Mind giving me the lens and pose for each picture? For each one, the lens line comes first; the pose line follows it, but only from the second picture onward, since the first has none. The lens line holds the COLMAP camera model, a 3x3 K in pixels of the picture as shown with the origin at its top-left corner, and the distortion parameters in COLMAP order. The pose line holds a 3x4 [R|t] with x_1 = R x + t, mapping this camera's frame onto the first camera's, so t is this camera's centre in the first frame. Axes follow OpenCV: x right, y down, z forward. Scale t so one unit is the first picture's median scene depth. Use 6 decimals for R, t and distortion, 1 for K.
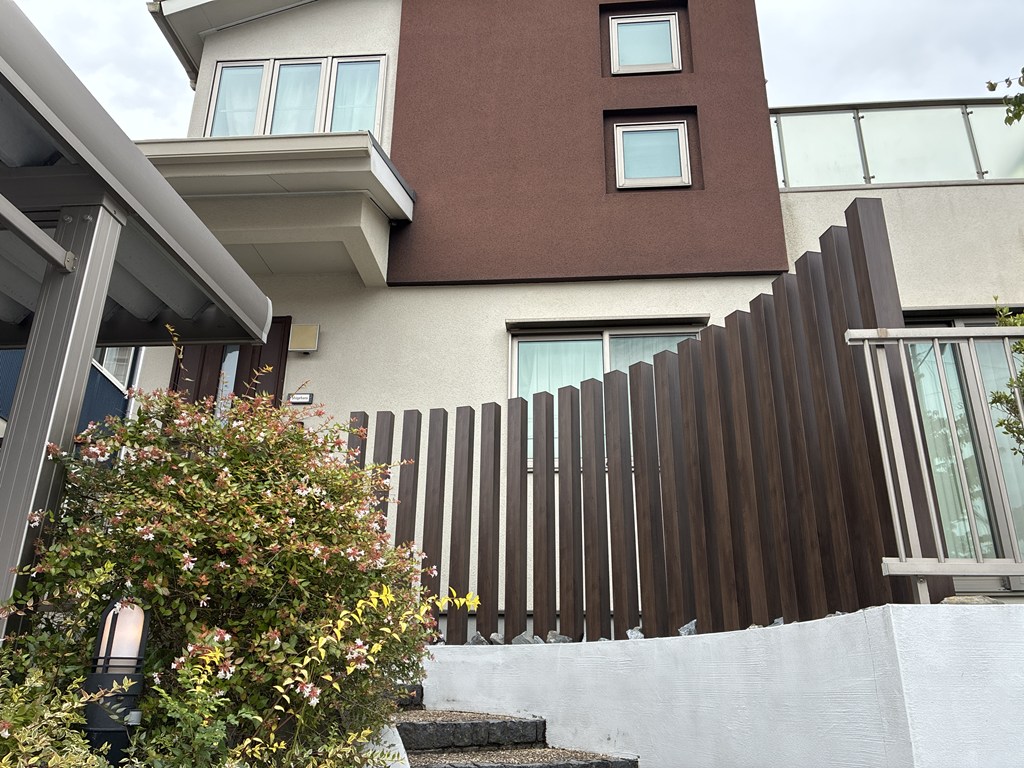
lens RADIAL K [[781.5, 0, 512.9], [0, 781.5, 384.1], [0, 0, 1]] dist [0.013763, -0.020188]
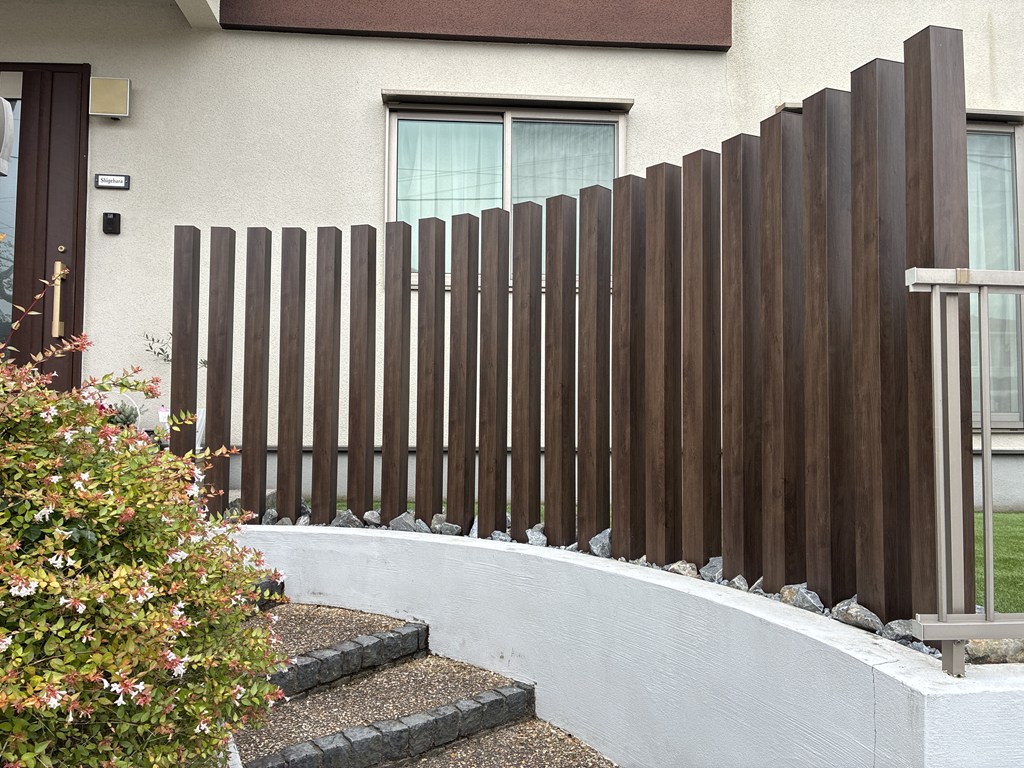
lens RADIAL K [[781.5, 0, 512.2], [0, 781.5, 383.5], [0, 0, 1]] dist [0.013763, -0.020188]
pose [[0.987280, 0.005158, 0.158907, -0.005375], [-0.056771, 0.945021, 0.322043, -0.096492], [-0.148510, -0.326968, 0.933294, 0.229178]]
